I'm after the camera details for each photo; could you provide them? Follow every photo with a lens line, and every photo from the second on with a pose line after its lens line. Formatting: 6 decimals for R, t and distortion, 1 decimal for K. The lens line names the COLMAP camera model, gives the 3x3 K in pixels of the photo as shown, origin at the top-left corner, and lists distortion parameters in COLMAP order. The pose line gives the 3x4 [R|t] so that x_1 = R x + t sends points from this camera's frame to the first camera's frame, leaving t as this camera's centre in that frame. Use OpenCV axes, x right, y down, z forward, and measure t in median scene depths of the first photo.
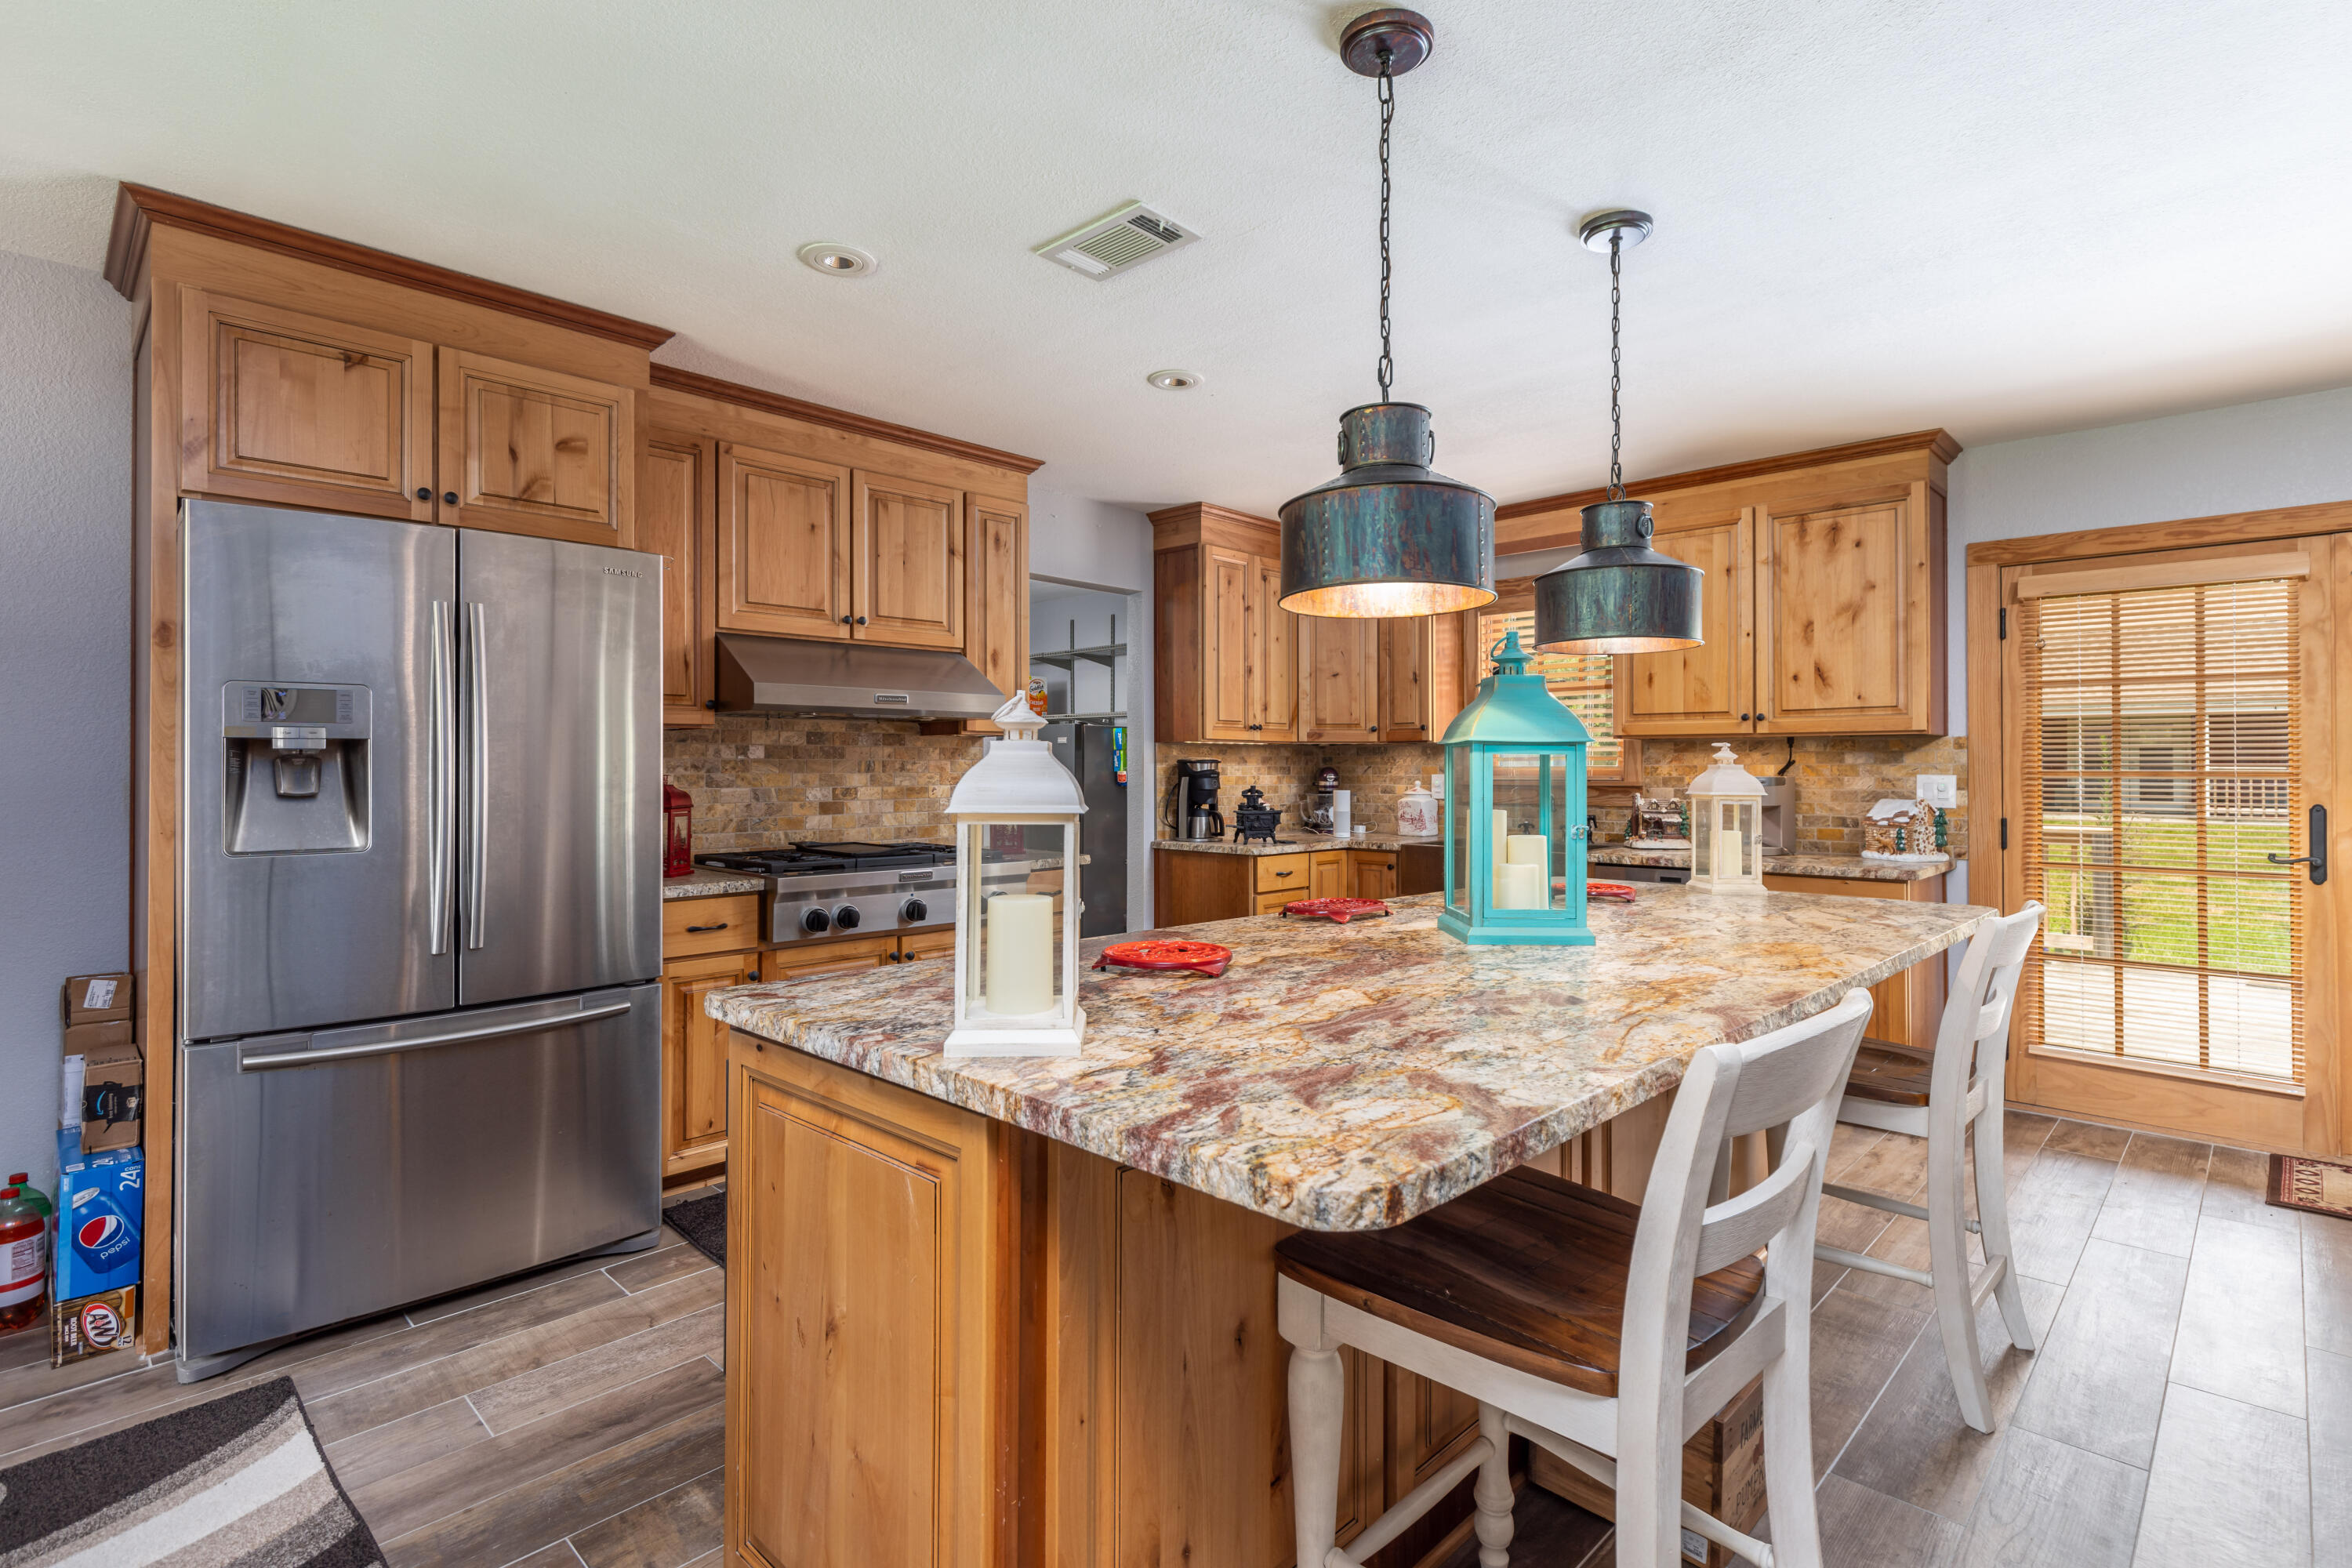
lens RADIAL K [[1132.6, 0, 1187.3], [0, 1132.6, 760.3], [0, 0, 1]] dist [0.010142, -0.001092]
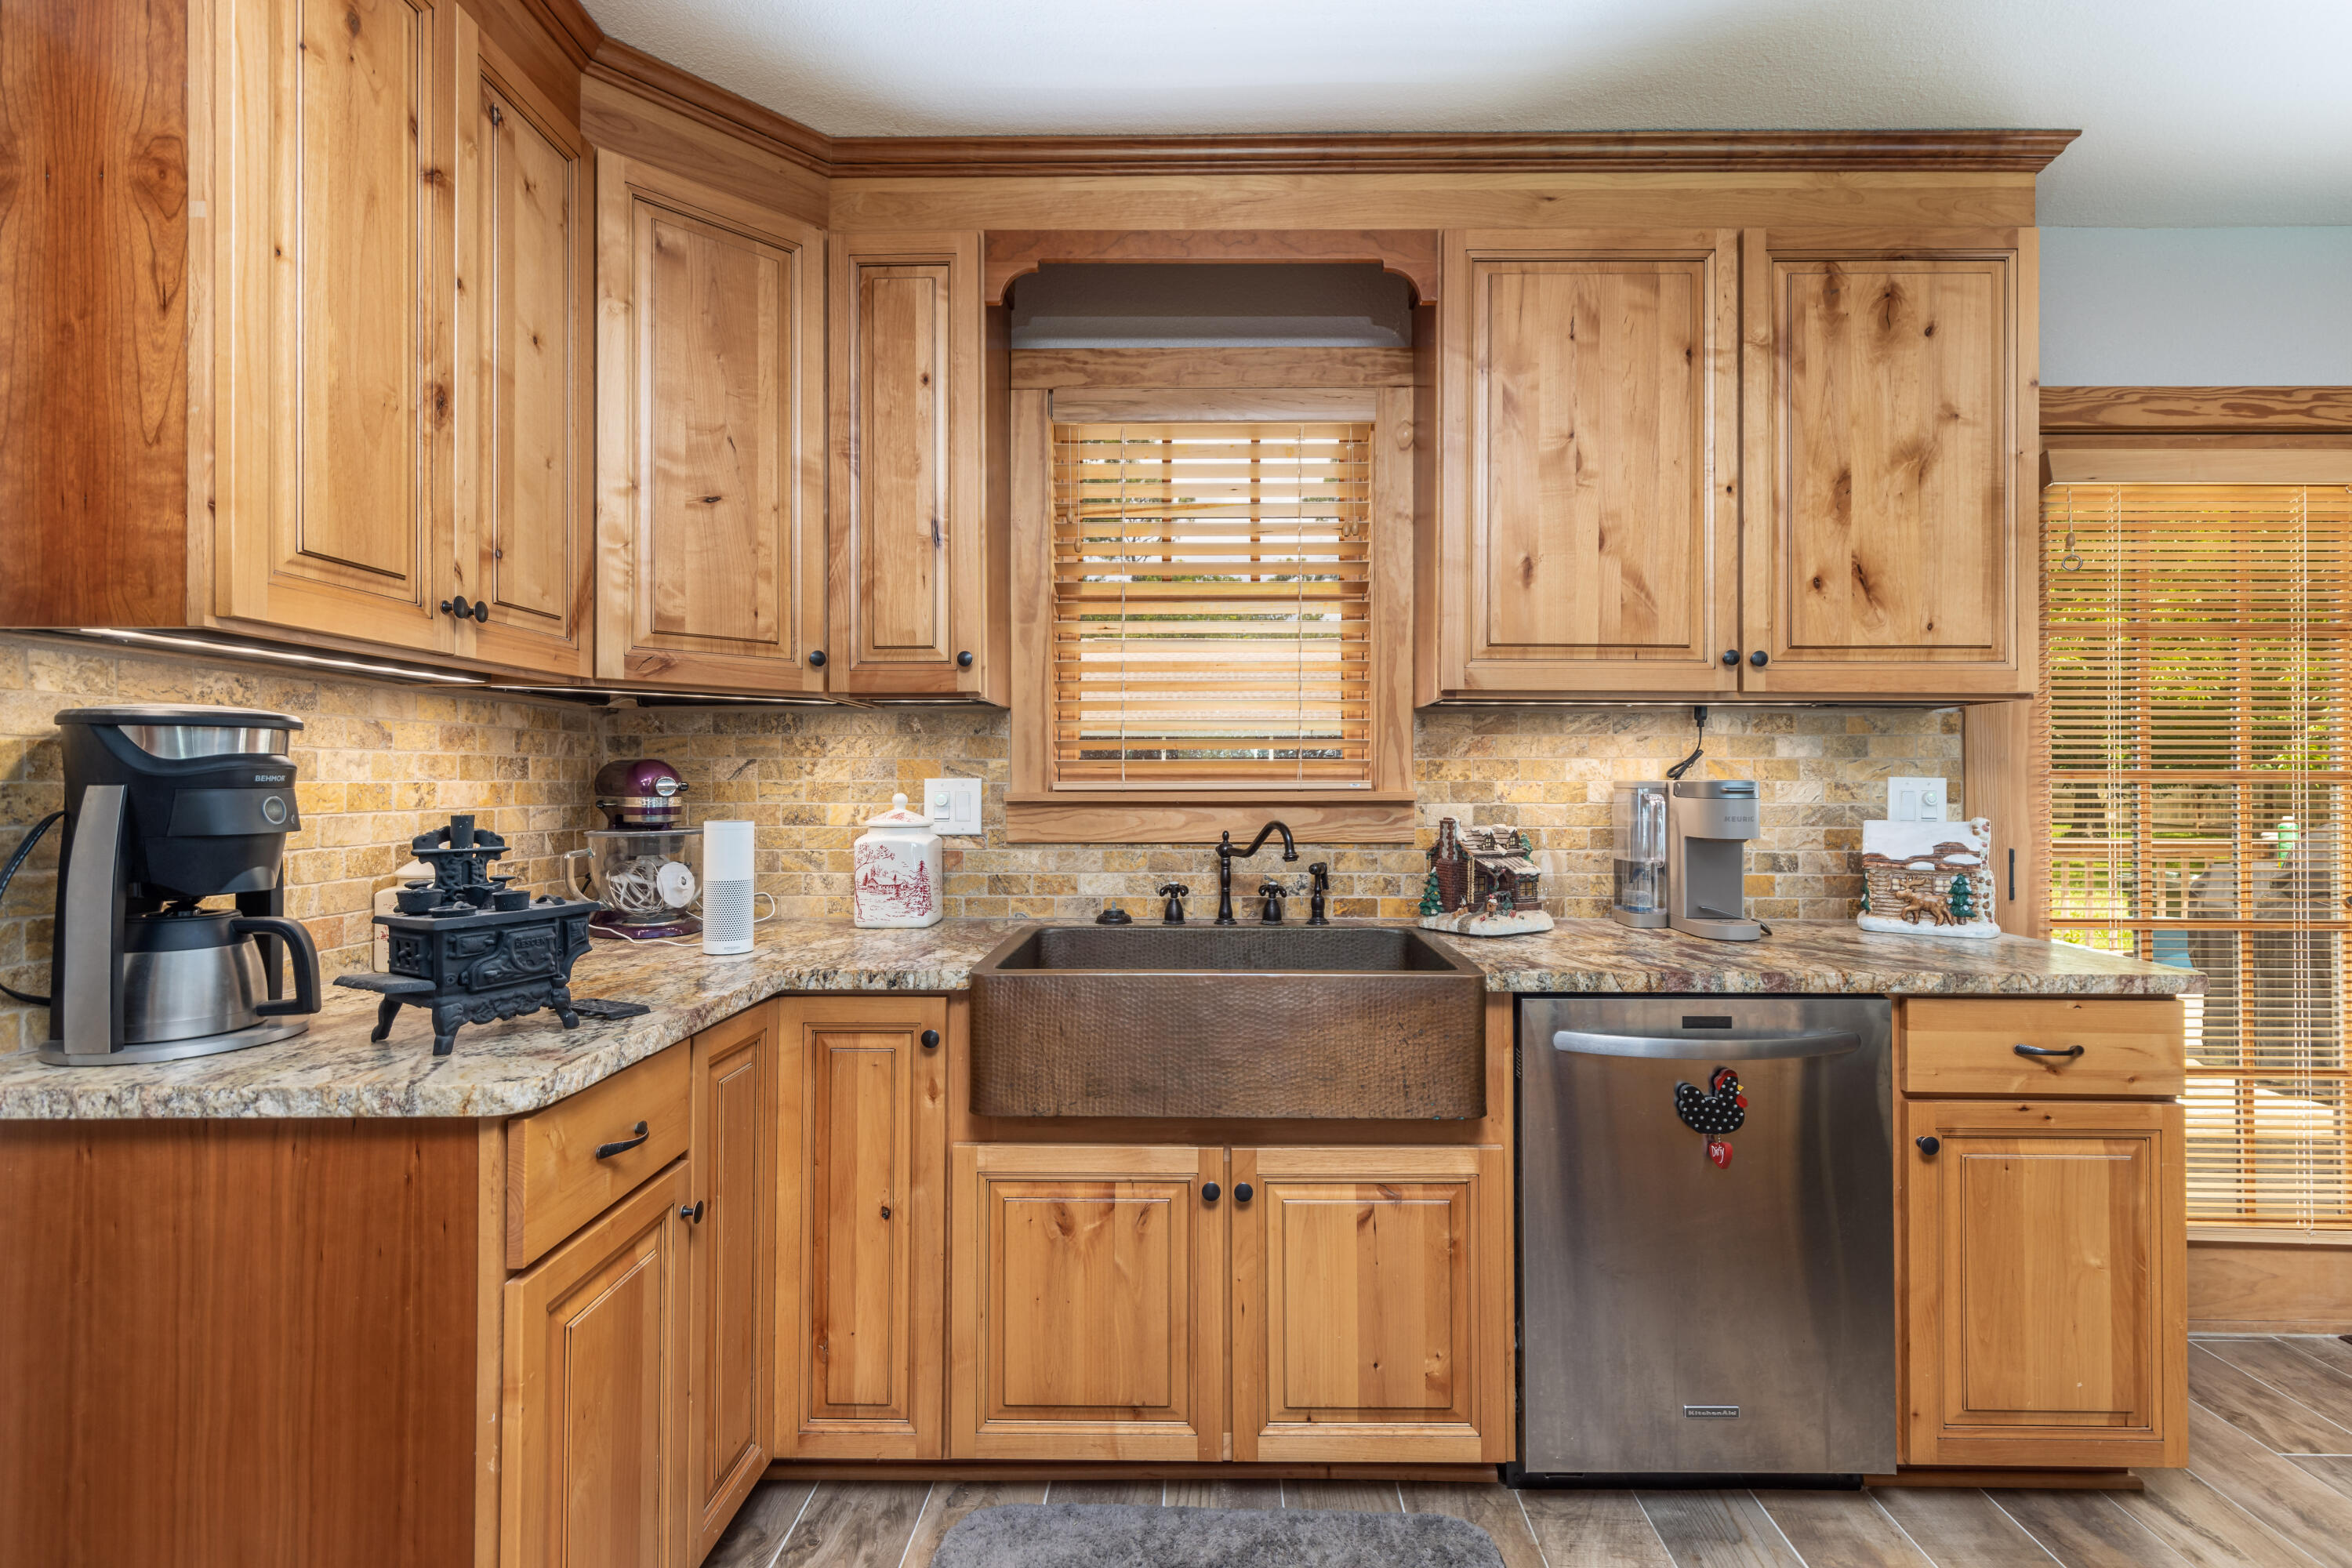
lens RADIAL K [[1078.4, 0, 1201.5], [0, 1078.4, 772.8], [0, 0, 1]] dist [0.009216, 0.000378]
pose [[0.723084, 0.006646, 0.690728, 0.009193], [-0.006455, 0.999975, -0.002865, 0.014845], [-0.690729, -0.002387, 0.723109, 0.862636]]
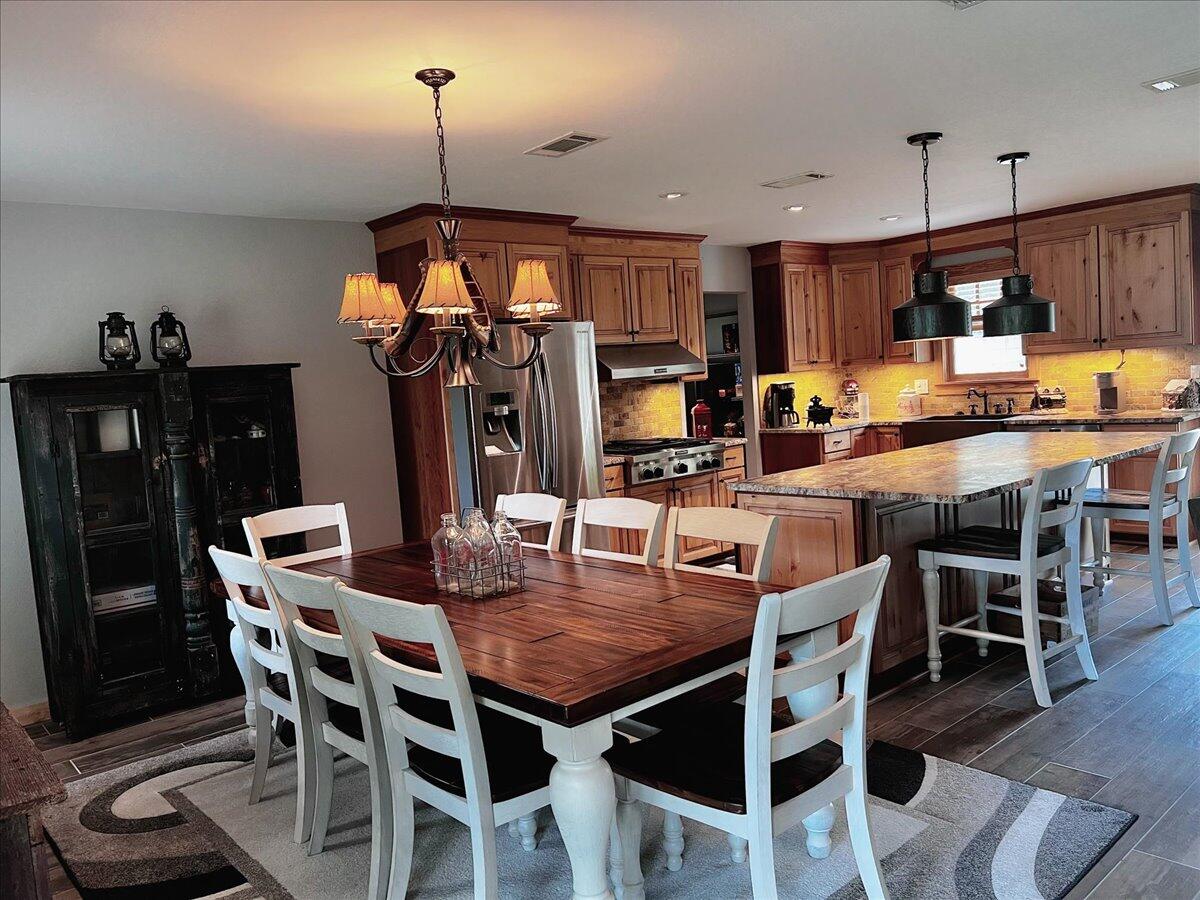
lens RADIAL K [[905.2, 0, 589.8], [0, 905.2, 449.7], [0, 0, 1]] dist [0.055018, -0.062205]
pose [[0.993403, -0.065433, -0.094172, -0.212910], [0.073731, 0.993430, 0.087524, -0.055854], [0.087826, -0.093890, 0.991701, -0.606992]]
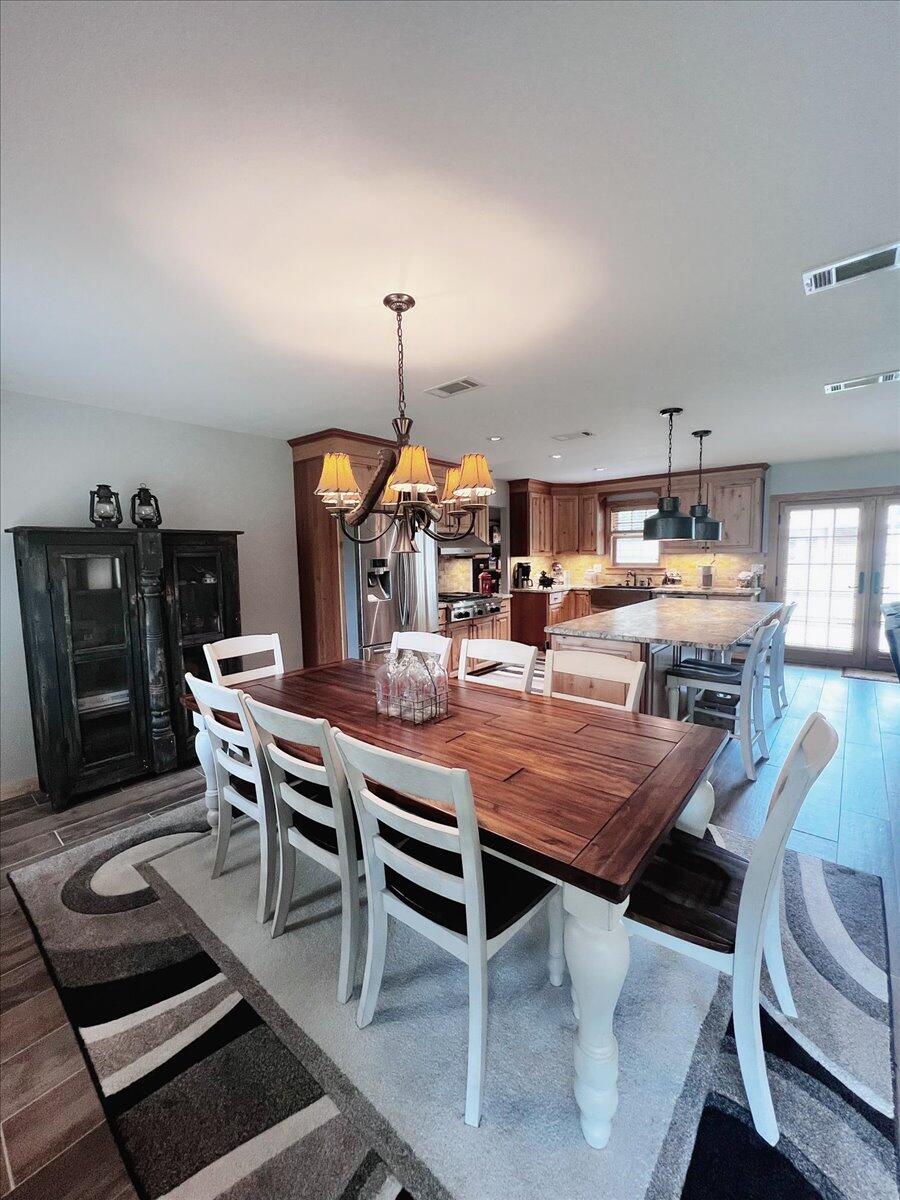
lens RADIAL K [[484.1, 0, 444.1], [0, 484.1, 598.0], [0, 0, 1]] dist [-0.001558, 0.001544]
pose [[0.997896, -0.025731, 0.059504, -0.367970], [0.019544, 0.994560, 0.102311, -0.054245], [-0.061813, -0.100933, 0.992971, -0.387970]]
